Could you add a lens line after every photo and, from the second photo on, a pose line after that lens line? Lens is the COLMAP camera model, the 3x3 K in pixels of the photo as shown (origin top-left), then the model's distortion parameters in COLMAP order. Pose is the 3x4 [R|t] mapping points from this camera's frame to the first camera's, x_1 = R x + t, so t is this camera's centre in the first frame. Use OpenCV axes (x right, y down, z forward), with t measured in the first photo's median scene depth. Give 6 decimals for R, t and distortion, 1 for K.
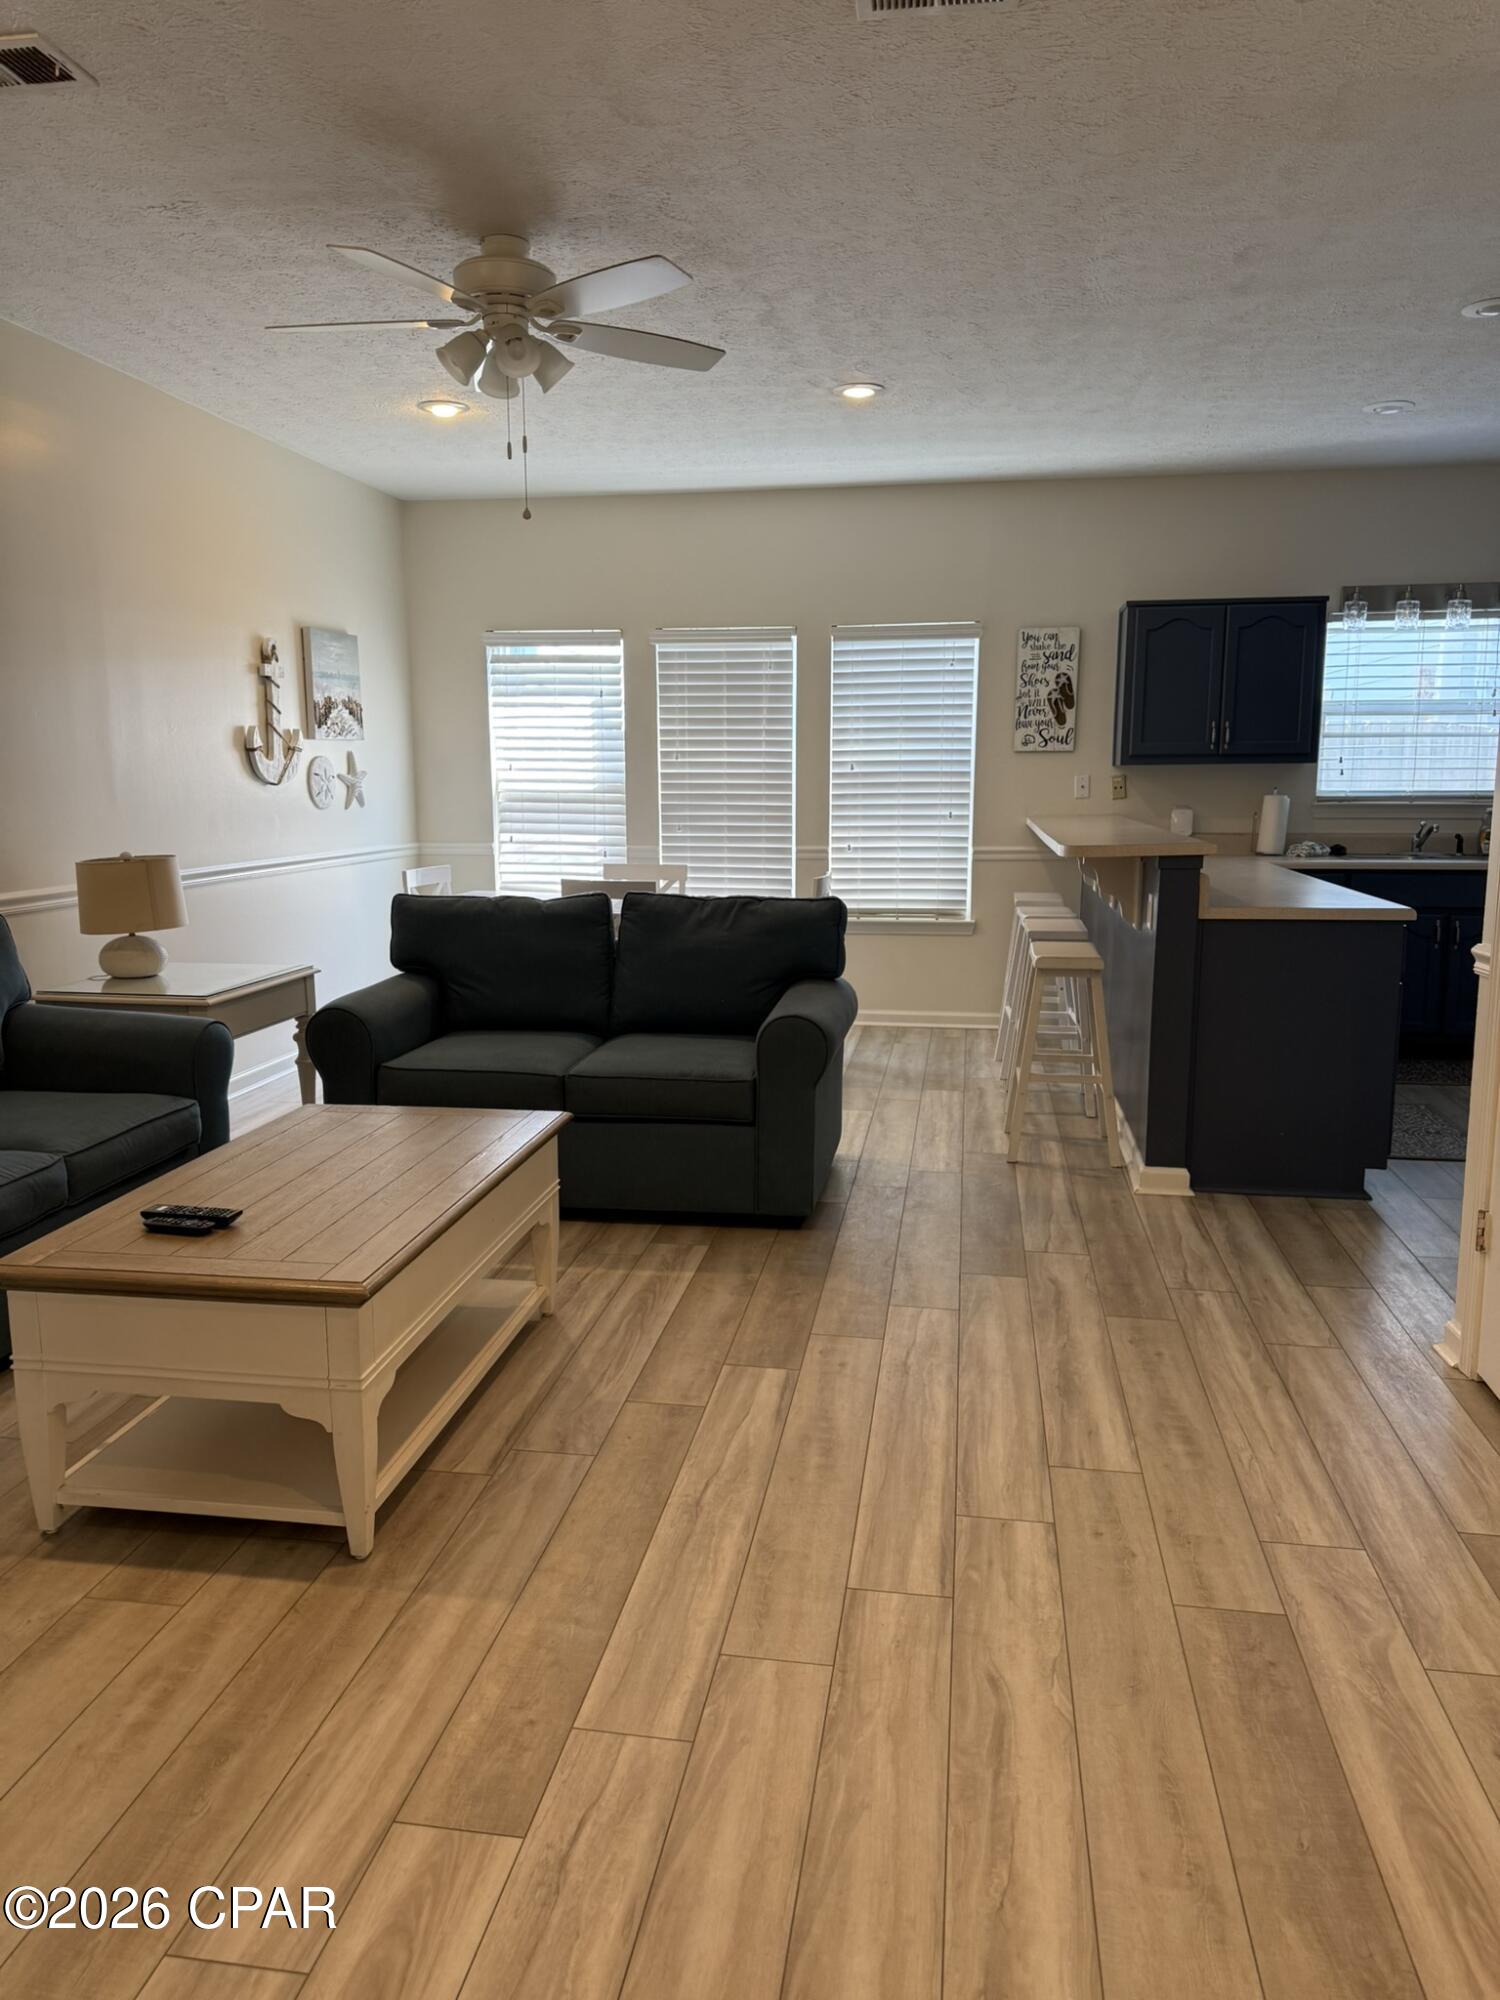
lens RADIAL K [[1417.0, 0, 721.7], [0, 1417.0, 1067.9], [0, 0, 1]] dist [0.027806, -0.027466]
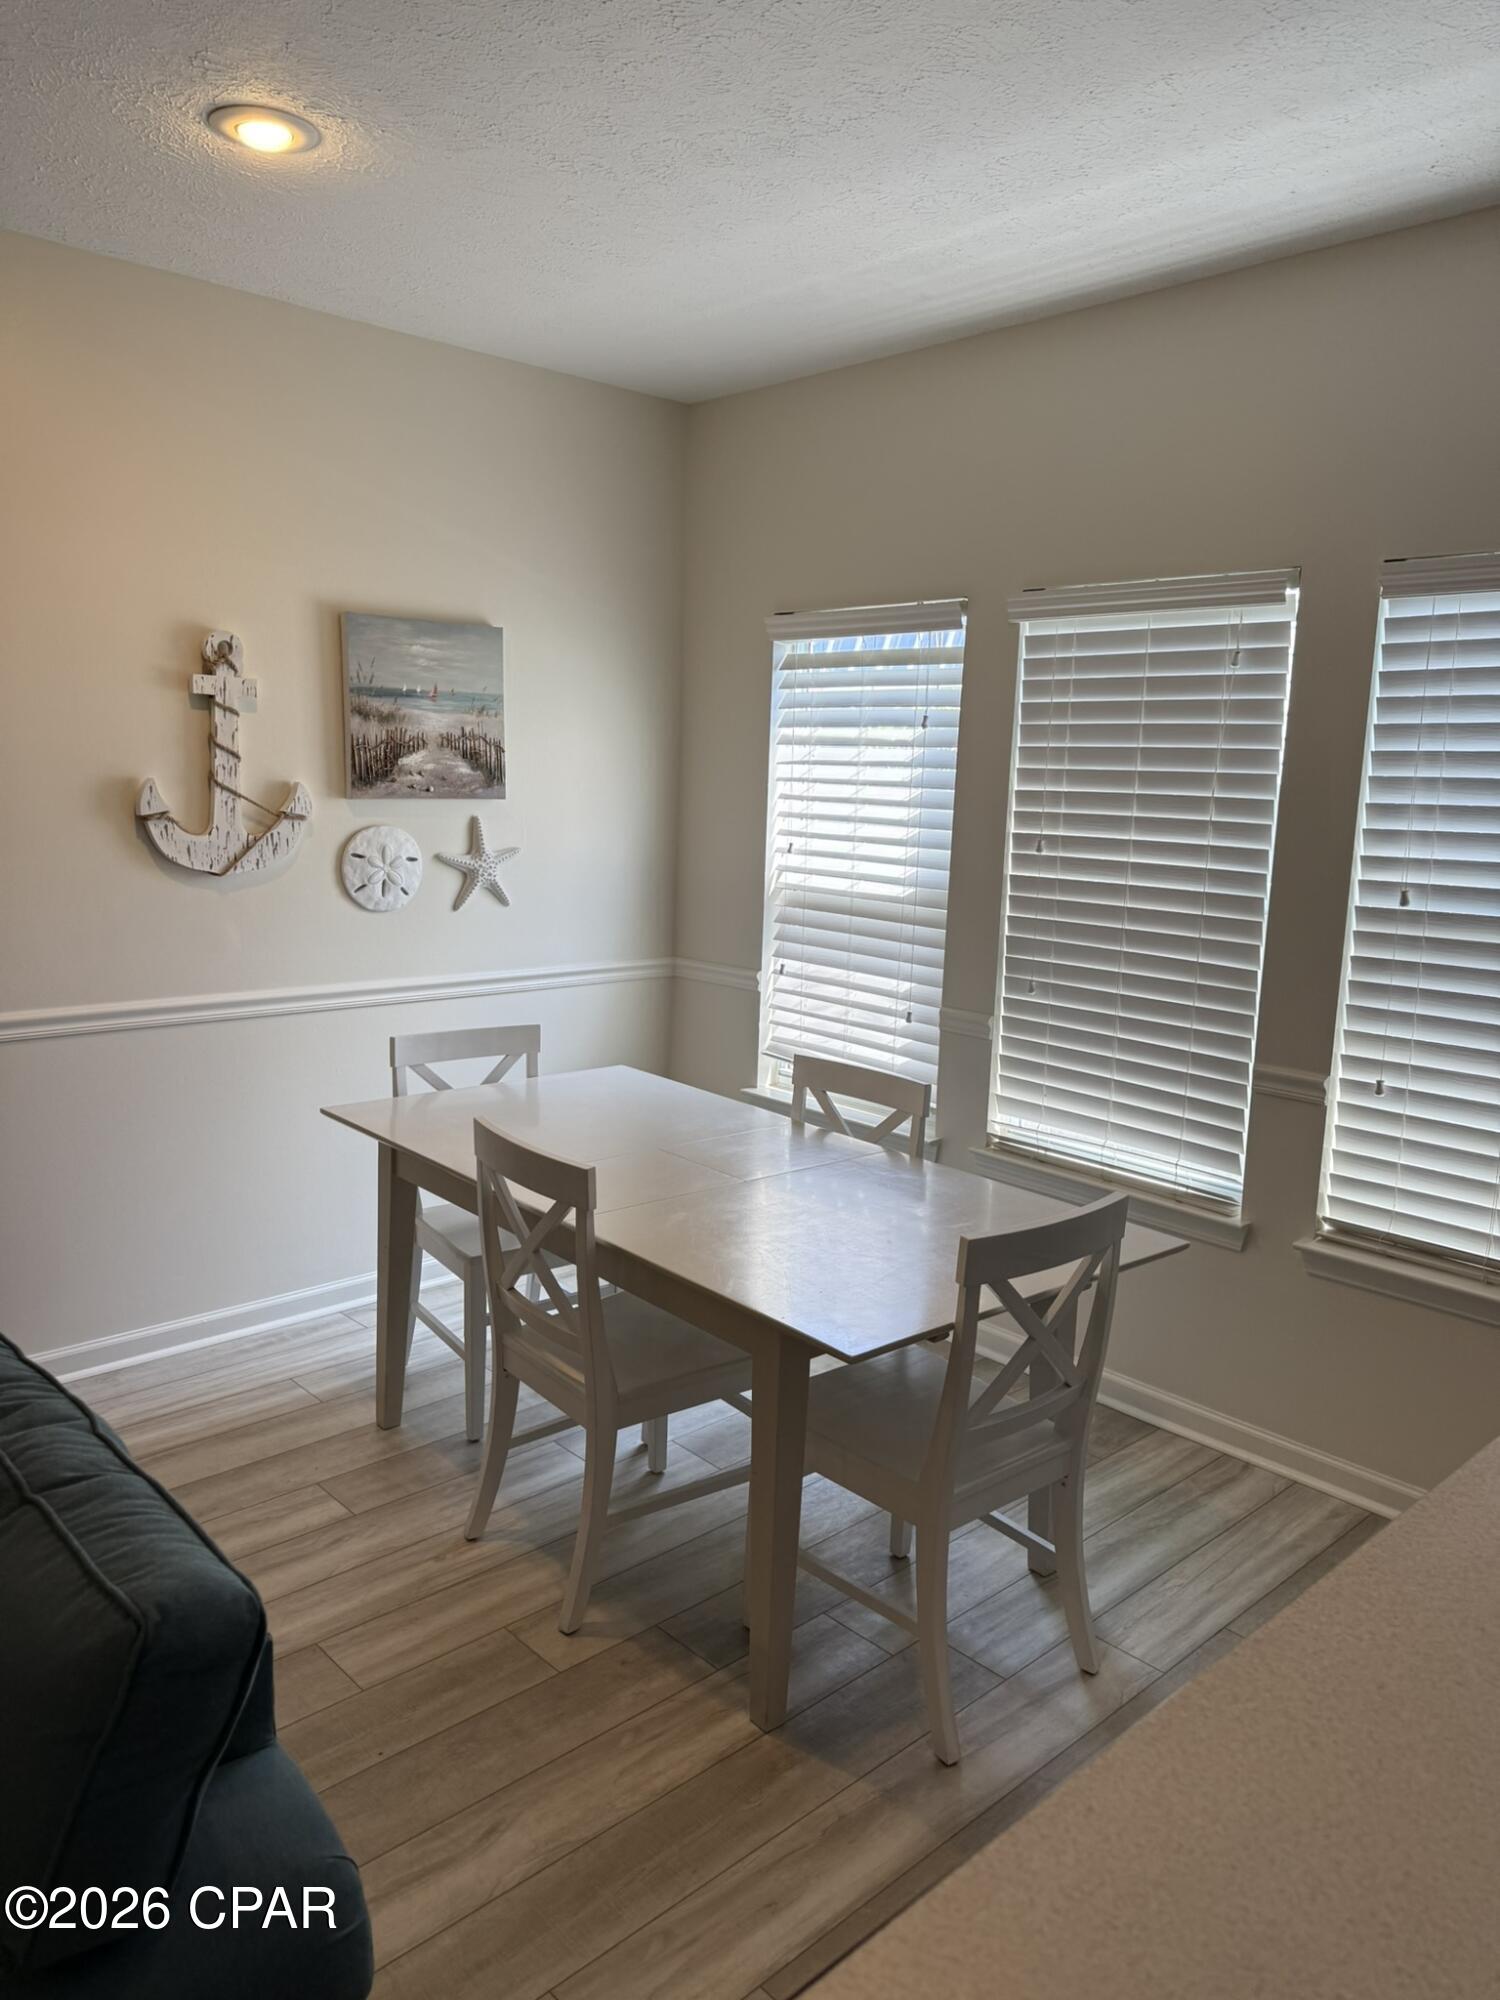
lens RADIAL K [[1417.0, 0, 645.4], [0, 1417.0, 1024.8], [0, 0, 1]] dist [0.027806, -0.027466]
pose [[0.798687, 0.123989, -0.588834, 0.158640], [-0.148783, 0.988849, 0.006411, -0.141941], [0.583063, 0.082488, 0.808229, 0.529924]]
